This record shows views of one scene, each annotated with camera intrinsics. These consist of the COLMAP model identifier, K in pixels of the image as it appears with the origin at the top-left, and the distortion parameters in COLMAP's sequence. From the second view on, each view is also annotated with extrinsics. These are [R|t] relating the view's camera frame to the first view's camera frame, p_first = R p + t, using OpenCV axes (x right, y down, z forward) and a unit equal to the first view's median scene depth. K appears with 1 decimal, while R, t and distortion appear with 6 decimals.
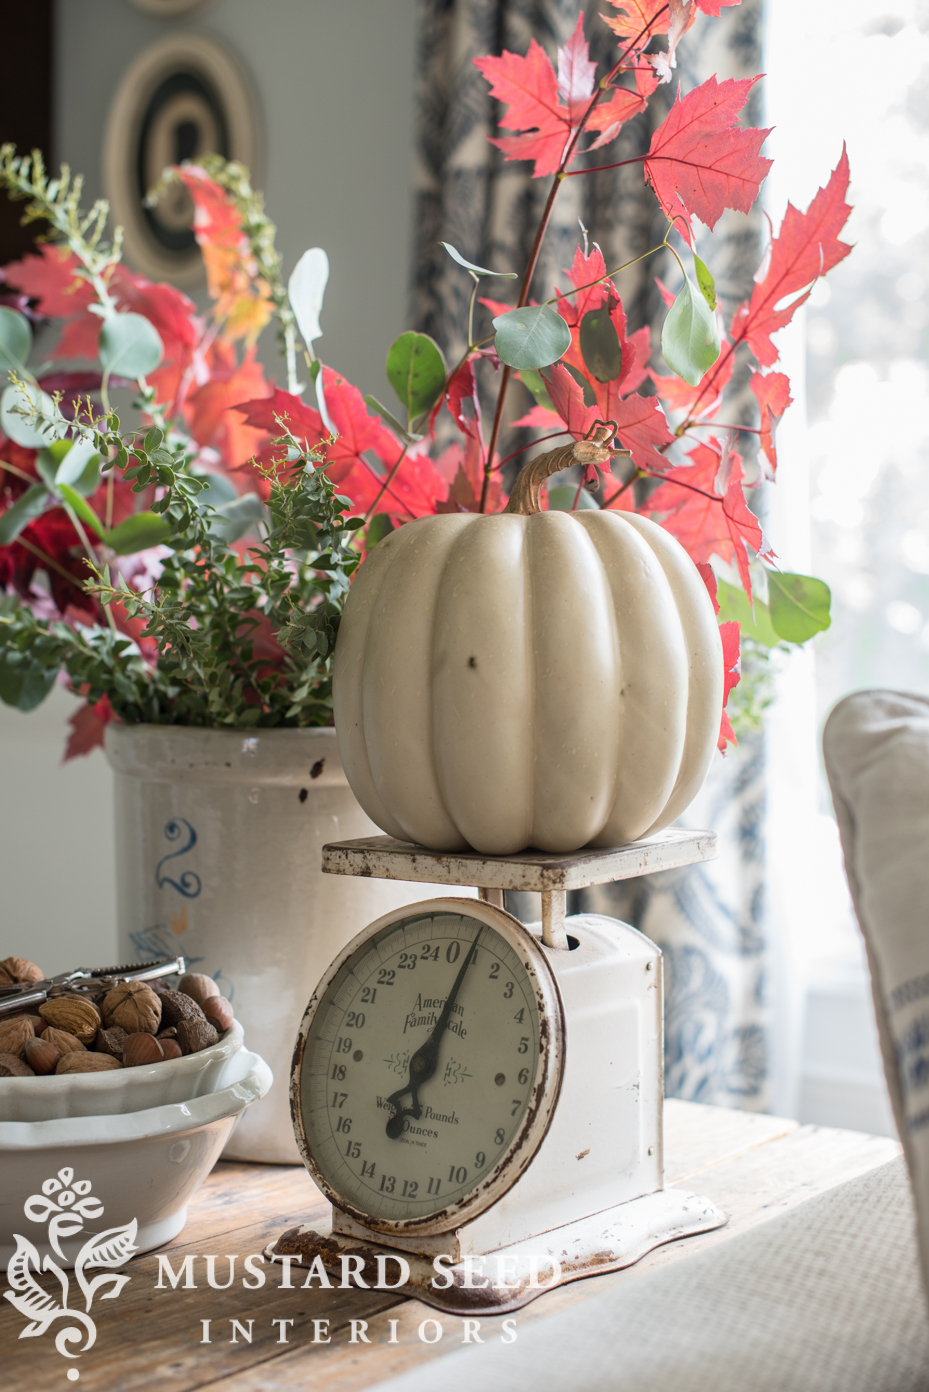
lens RADIAL K [[2064.7, 0, 461.4], [0, 2064.7, 736.5], [0, 0, 1]] dist [-0.140015, -0.033620]
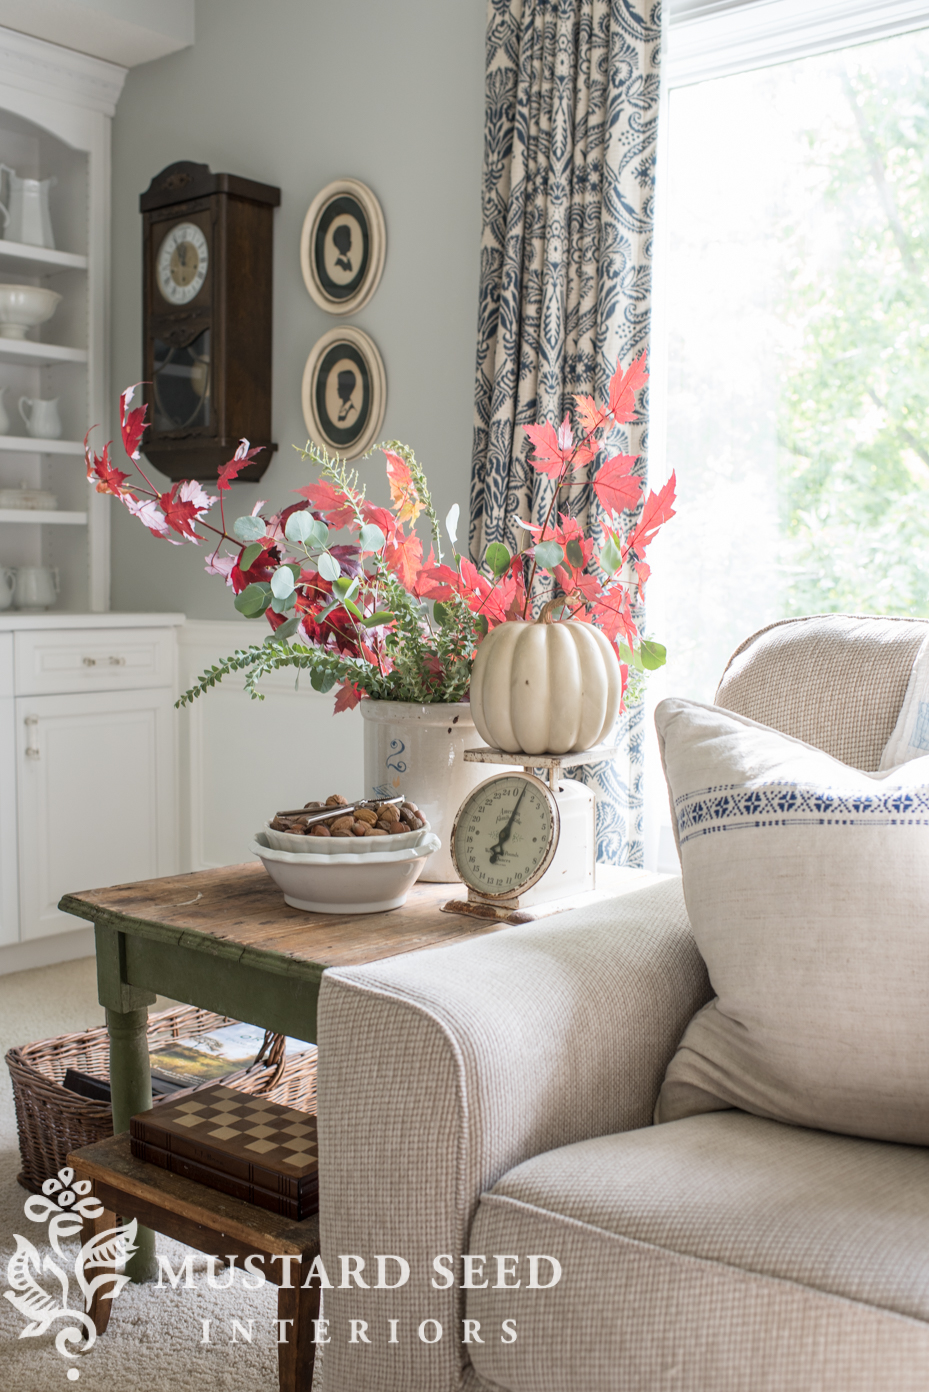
lens RADIAL K [[1423.7, 0, 464.5], [0, 1423.7, 696.0], [0, 0, 1]] dist [-0.029270, 0.025872]
pose [[0.999845, 0.012055, 0.012849, -0.090160], [-0.012158, 0.999894, 0.008012, -0.028961], [-0.012751, -0.008167, 0.999885, -0.765475]]
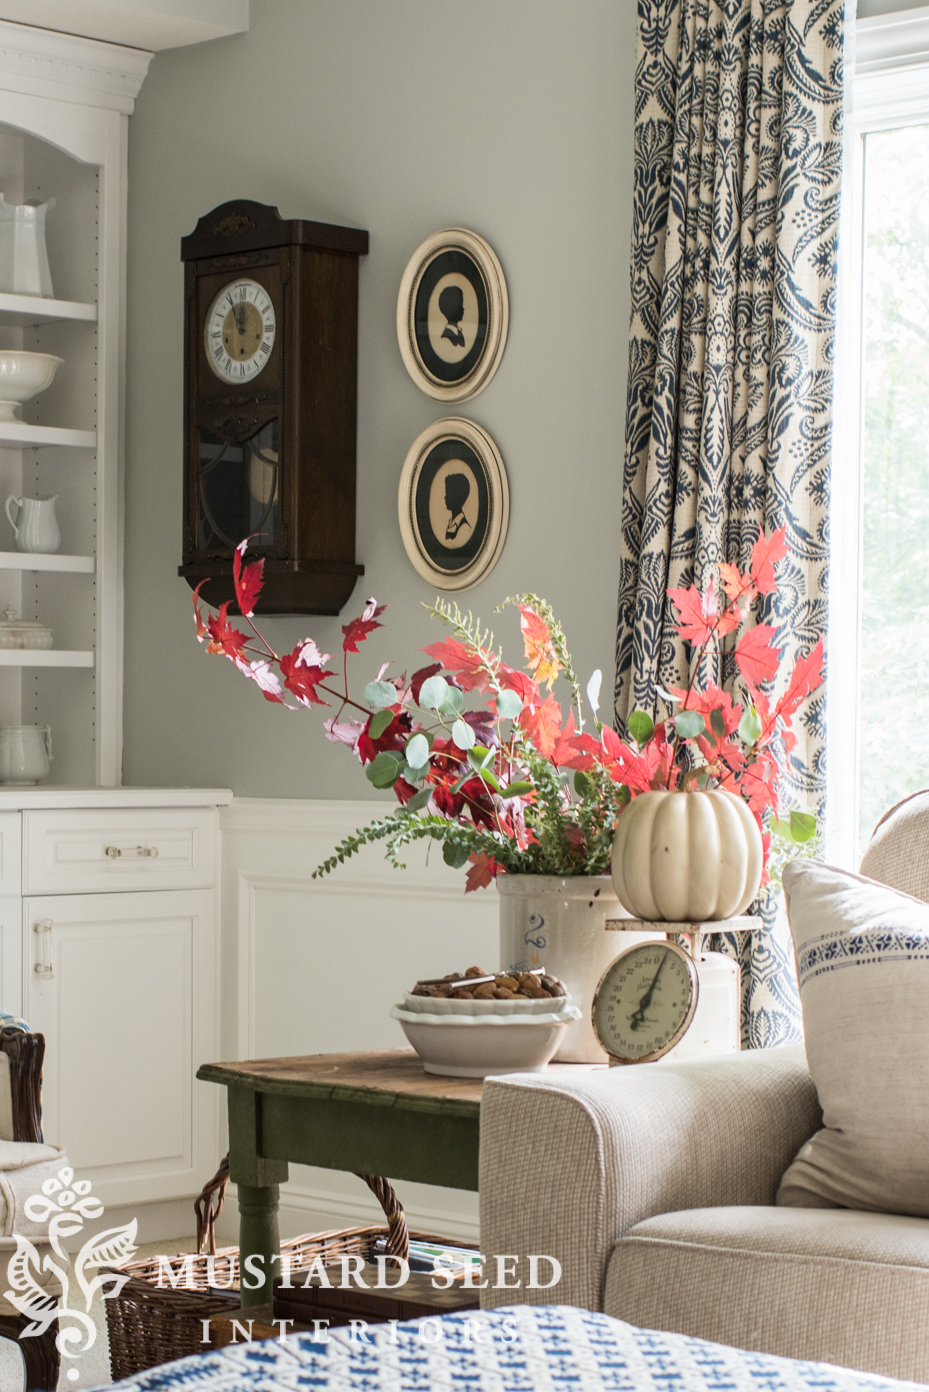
lens RADIAL K [[3165.9, 0, 464.5], [0, 3165.9, 696.0], [0, 0, 1]] dist [-0.152891, 0.244601]
pose [[0.999189, 0.012626, -0.038234, -0.095315], [-0.015803, 0.996343, -0.083970, 0.108180], [0.037034, 0.084506, 0.995734, -2.926262]]
